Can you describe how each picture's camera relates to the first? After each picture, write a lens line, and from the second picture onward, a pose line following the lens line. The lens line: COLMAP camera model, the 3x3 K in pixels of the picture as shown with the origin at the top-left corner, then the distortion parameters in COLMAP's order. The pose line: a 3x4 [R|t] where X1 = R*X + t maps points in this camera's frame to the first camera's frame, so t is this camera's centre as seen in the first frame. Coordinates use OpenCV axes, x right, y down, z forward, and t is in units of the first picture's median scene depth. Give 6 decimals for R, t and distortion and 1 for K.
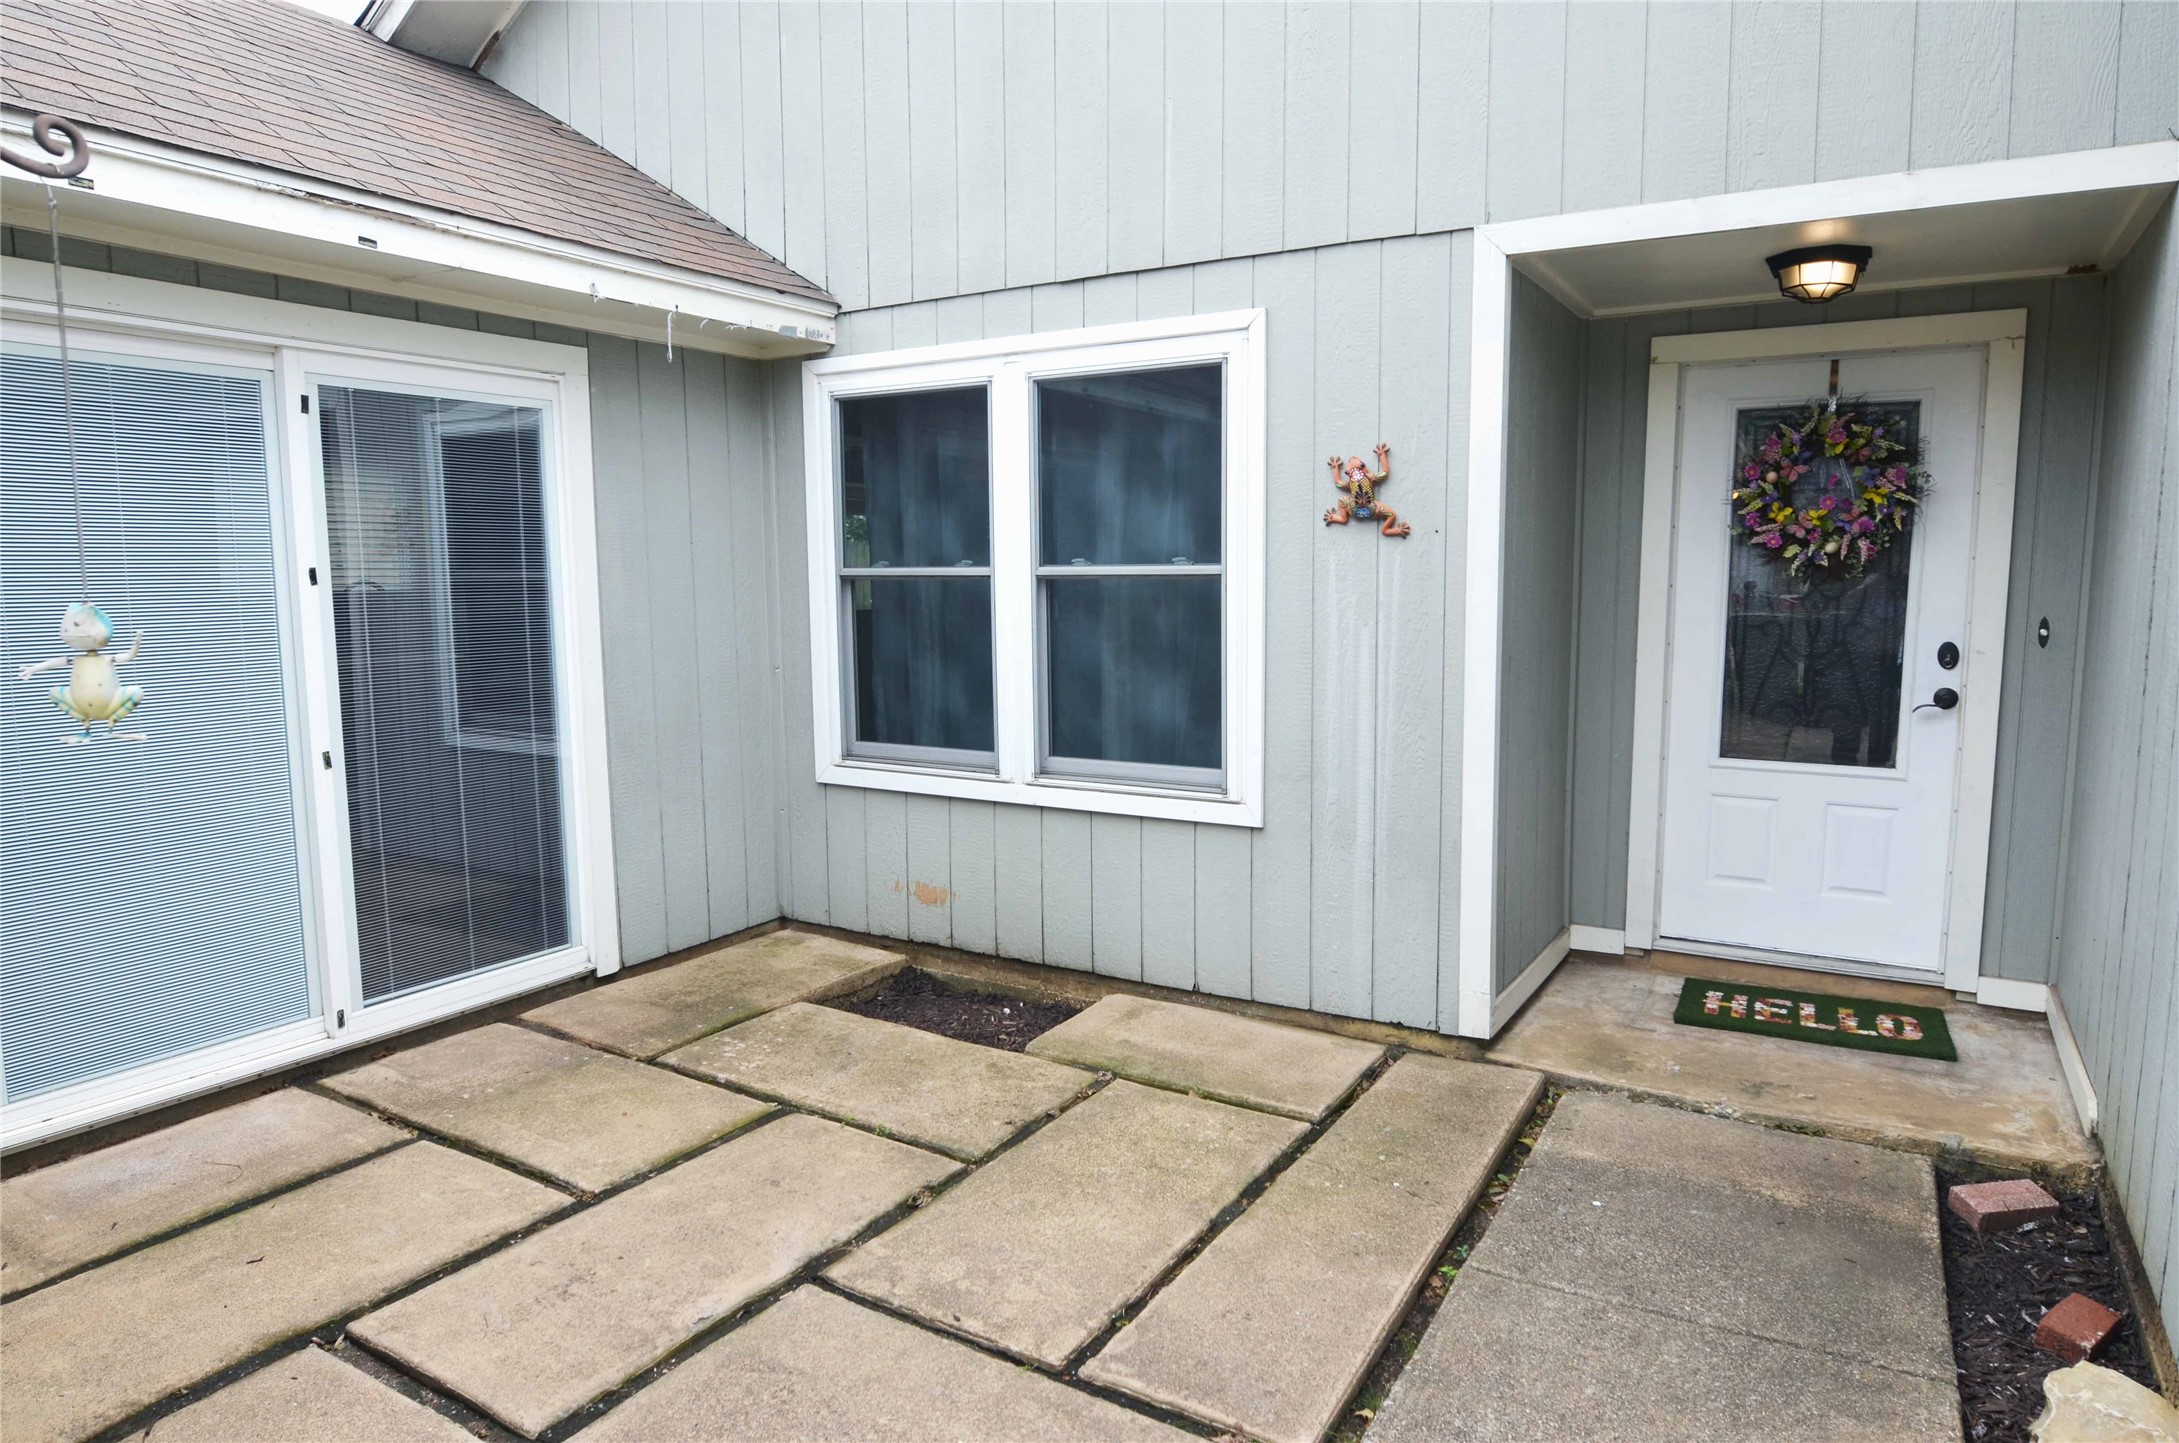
lens RADIAL K [[1338.4, 0, 1092.6], [0, 1338.4, 723.7], [0, 0, 1]] dist [-0.008645, -0.006652]
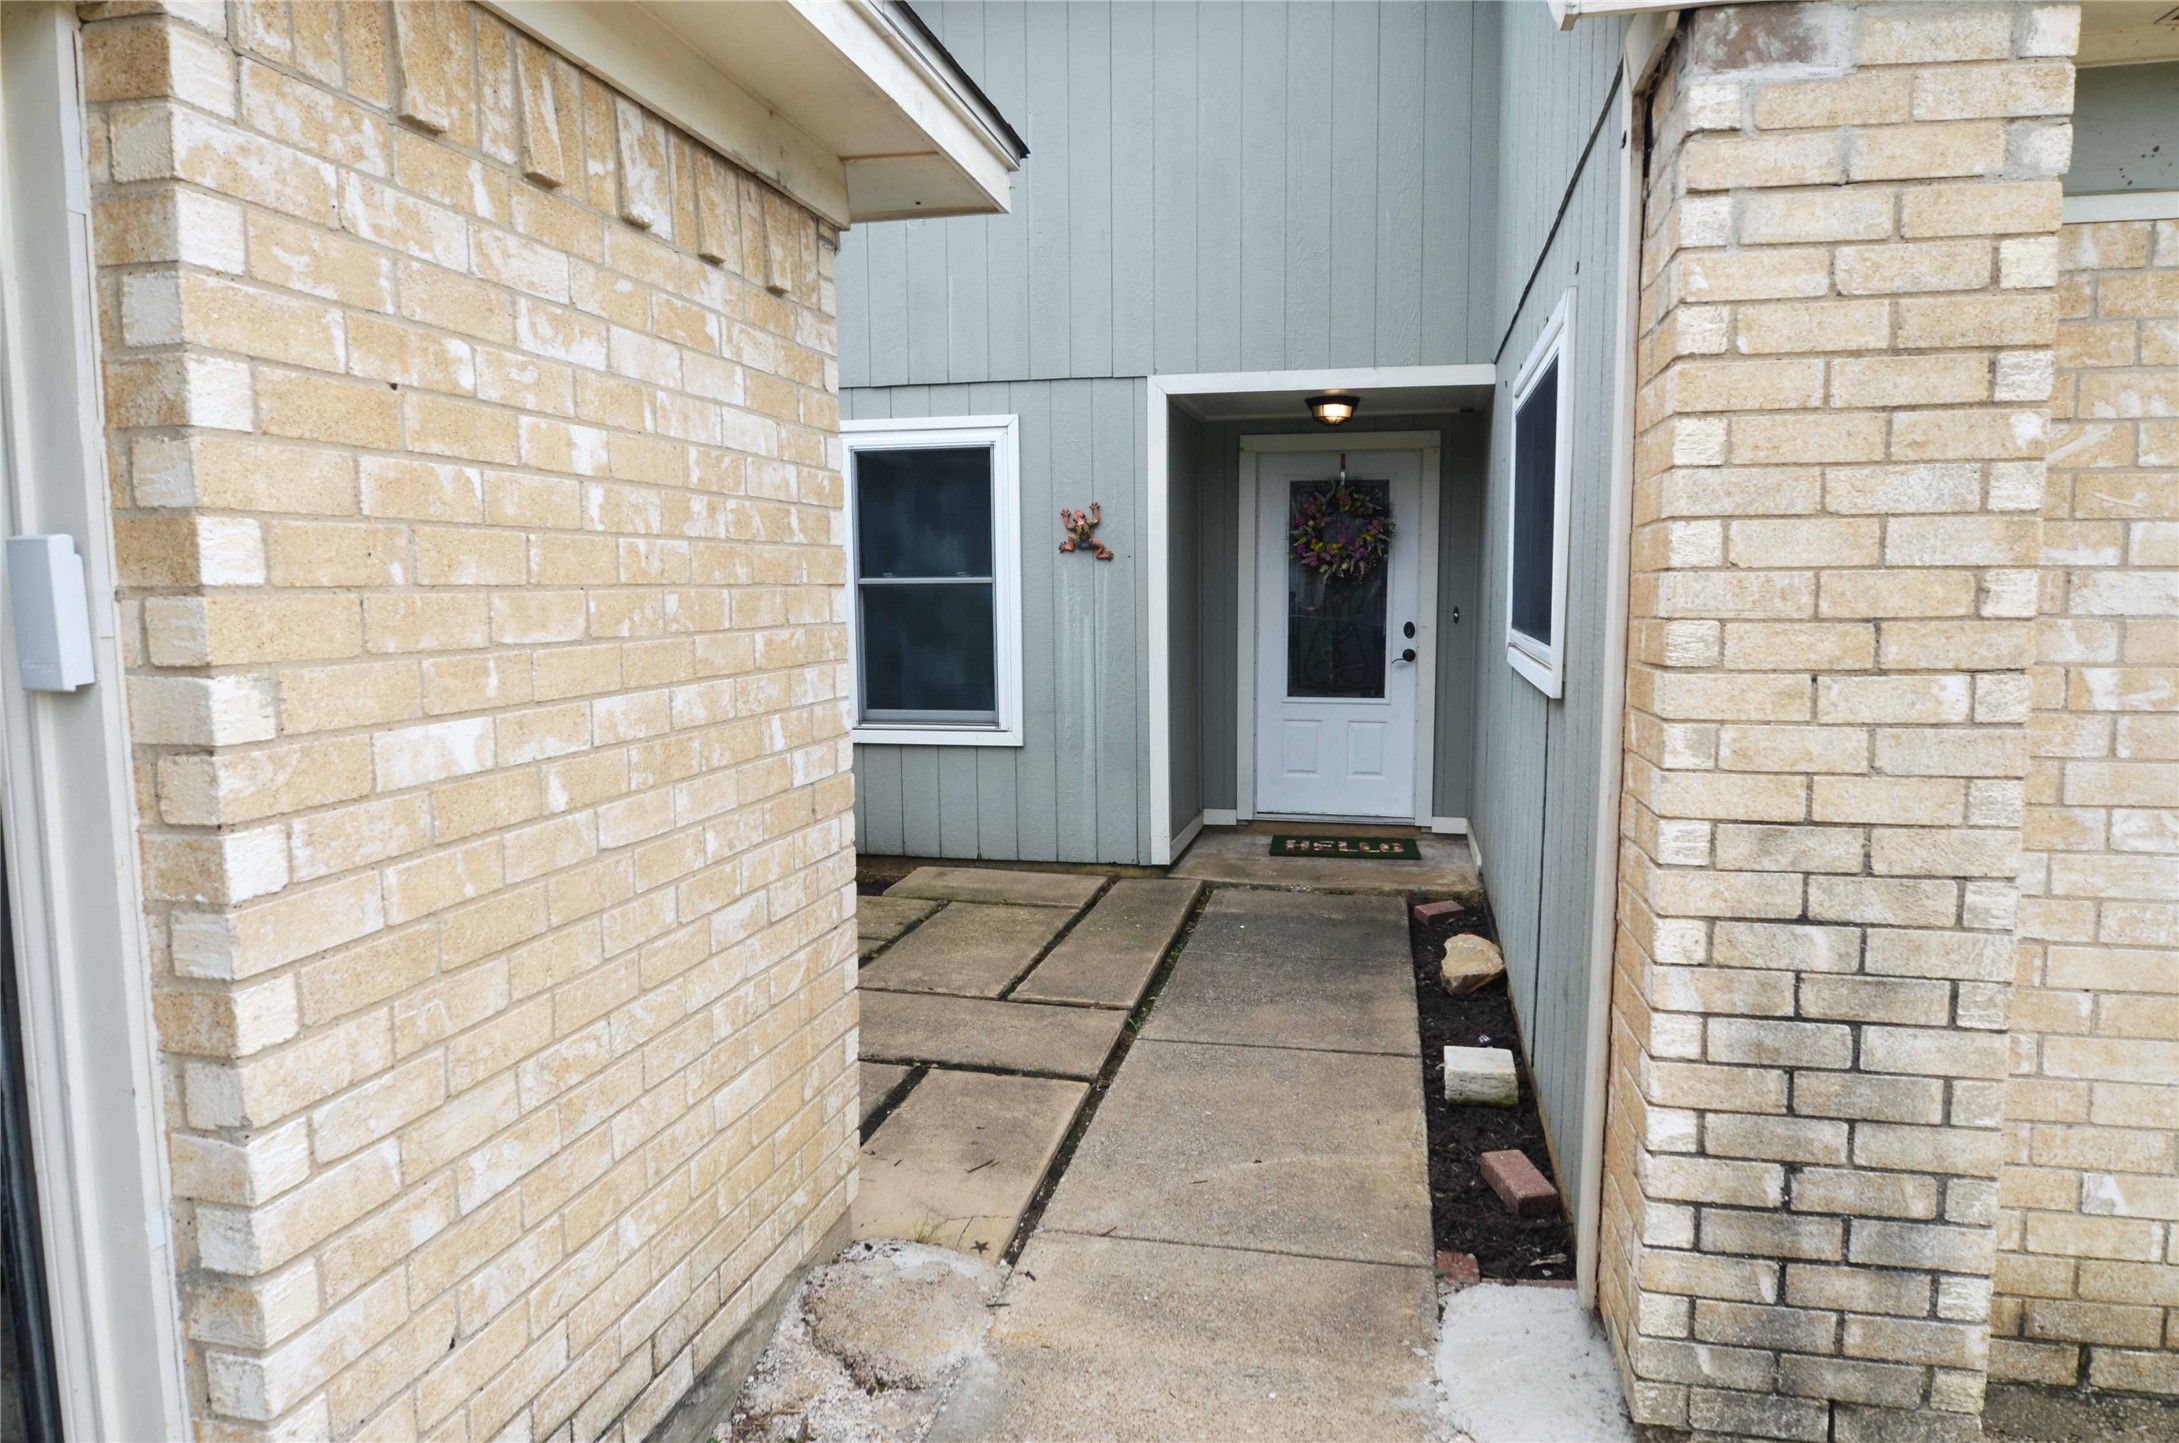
lens RADIAL K [[1338.4, 0, 1091.4], [0, 1338.4, 722.7], [0, 0, 1]] dist [-0.008645, -0.006652]
pose [[0.951263, -0.033304, 0.306576, -0.285154], [0.036549, 0.999320, -0.004848, 0.063629], [-0.306206, 0.015816, 0.951834, -0.525195]]
